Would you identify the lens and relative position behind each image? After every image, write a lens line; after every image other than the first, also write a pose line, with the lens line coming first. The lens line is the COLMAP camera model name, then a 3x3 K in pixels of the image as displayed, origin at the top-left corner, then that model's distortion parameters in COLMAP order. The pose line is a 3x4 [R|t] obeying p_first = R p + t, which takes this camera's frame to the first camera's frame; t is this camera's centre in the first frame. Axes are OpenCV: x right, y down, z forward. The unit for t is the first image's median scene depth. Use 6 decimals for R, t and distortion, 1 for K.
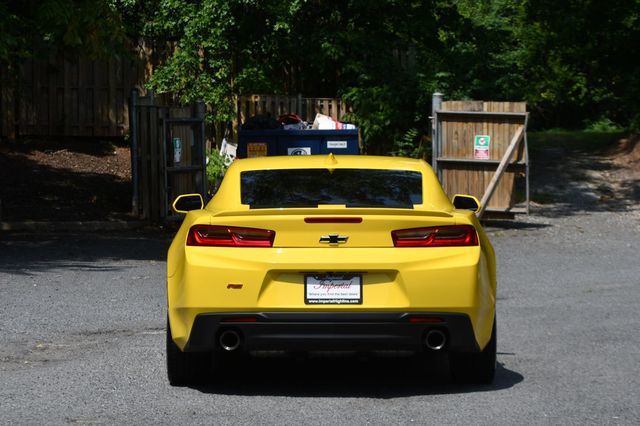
lens RADIAL K [[2210.3, 0, 320.2], [0, 2210.3, 212.4], [0, 0, 1]] dist [-0.296755, 0.000000]
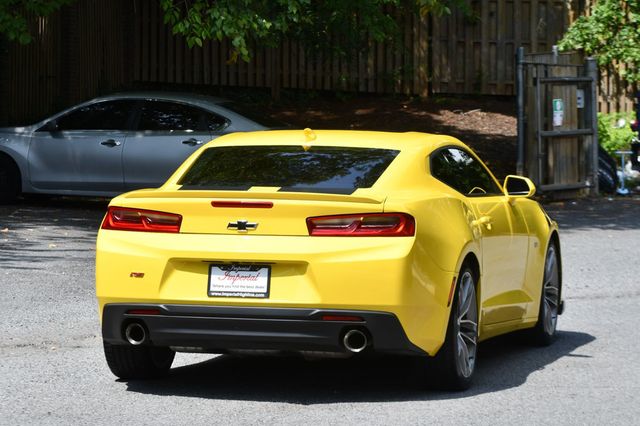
lens RADIAL K [[2386.7, 0, 319.6], [0, 2386.7, 212.5], [0, 0, 1]] dist [-0.111360, 0.000000]
pose [[0.967164, 0.020141, -0.253355, 0.281332], [-0.015892, 0.999697, 0.018809, -0.012028], [0.253657, -0.014165, 0.967191, 0.065068]]
